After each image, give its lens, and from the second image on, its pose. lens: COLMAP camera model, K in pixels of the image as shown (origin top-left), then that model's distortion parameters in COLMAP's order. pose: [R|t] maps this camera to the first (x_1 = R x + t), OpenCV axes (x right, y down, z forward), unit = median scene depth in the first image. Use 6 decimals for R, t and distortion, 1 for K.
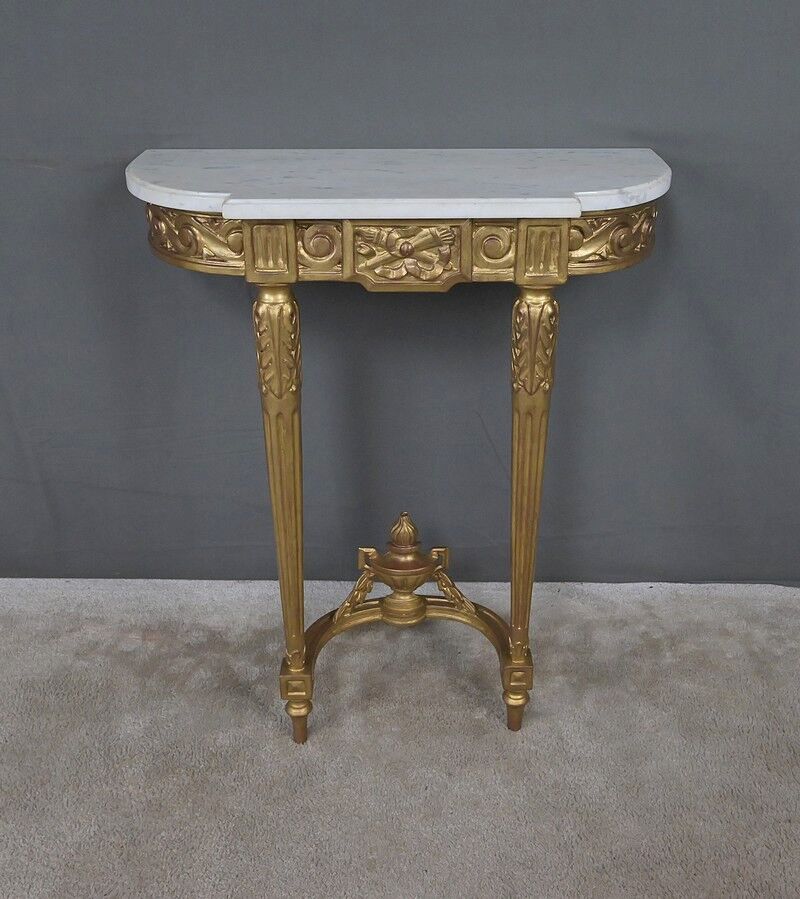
lens RADIAL K [[1033.1, 0, 428.0], [0, 1033.1, 429.3], [0, 0, 1]] dist [0.014554, 0.000000]
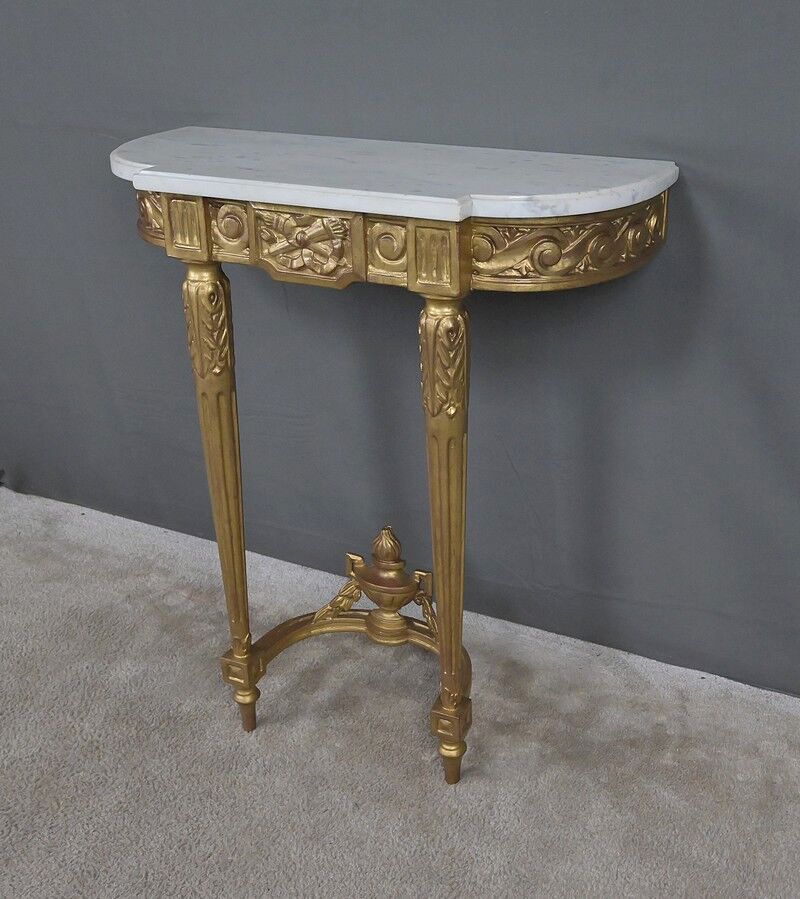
lens RADIAL K [[1031.8, 0, 463.9], [0, 1031.8, 449.4], [0, 0, 1]] dist [0.007438, 0.000000]
pose [[0.910705, 0.177184, -0.373126, 0.477399], [-0.178251, 0.983466, 0.031947, -0.039484], [0.372617, 0.037416, 0.927231, 0.177718]]
